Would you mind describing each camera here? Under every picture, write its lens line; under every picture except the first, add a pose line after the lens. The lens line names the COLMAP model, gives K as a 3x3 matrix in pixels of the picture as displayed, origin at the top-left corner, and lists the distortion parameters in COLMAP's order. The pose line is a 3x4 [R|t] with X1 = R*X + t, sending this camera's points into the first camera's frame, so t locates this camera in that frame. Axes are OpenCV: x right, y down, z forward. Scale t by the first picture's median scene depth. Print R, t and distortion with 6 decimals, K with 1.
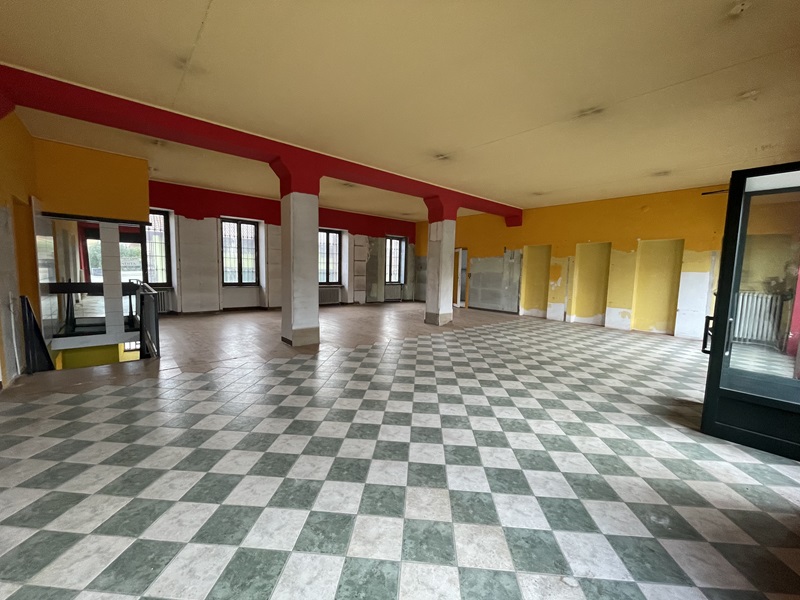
lens RADIAL K [[324.8, 0, 397.3], [0, 324.8, 299.3], [0, 0, 1]] dist [0.004712, -0.000365]
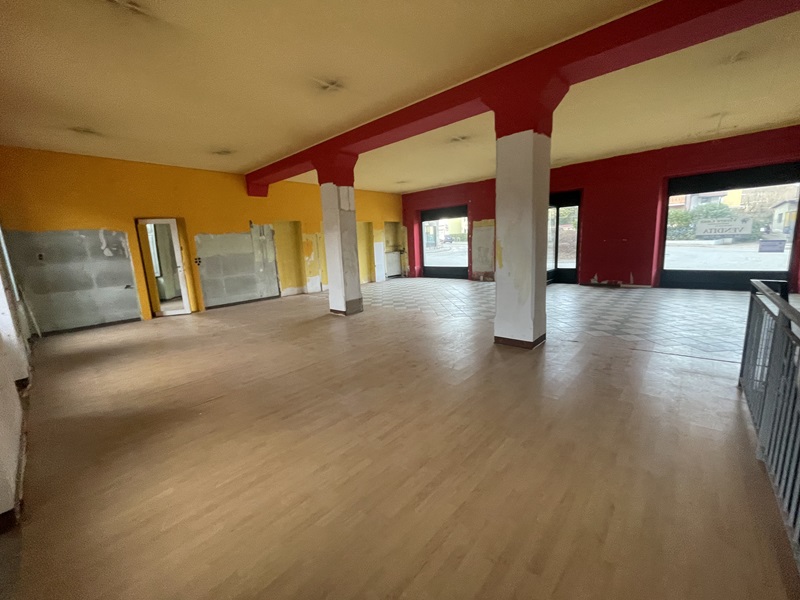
lens RADIAL K [[324.8, 0, 397.8], [0, 324.8, 299.7], [0, 0, 1]] dist [0.004712, -0.000365]
pose [[-0.113457, -0.187538, 0.975683, -0.533744], [0.138626, 0.969430, 0.202457, -0.081899], [-0.983824, 0.158225, -0.083991, 0.729361]]
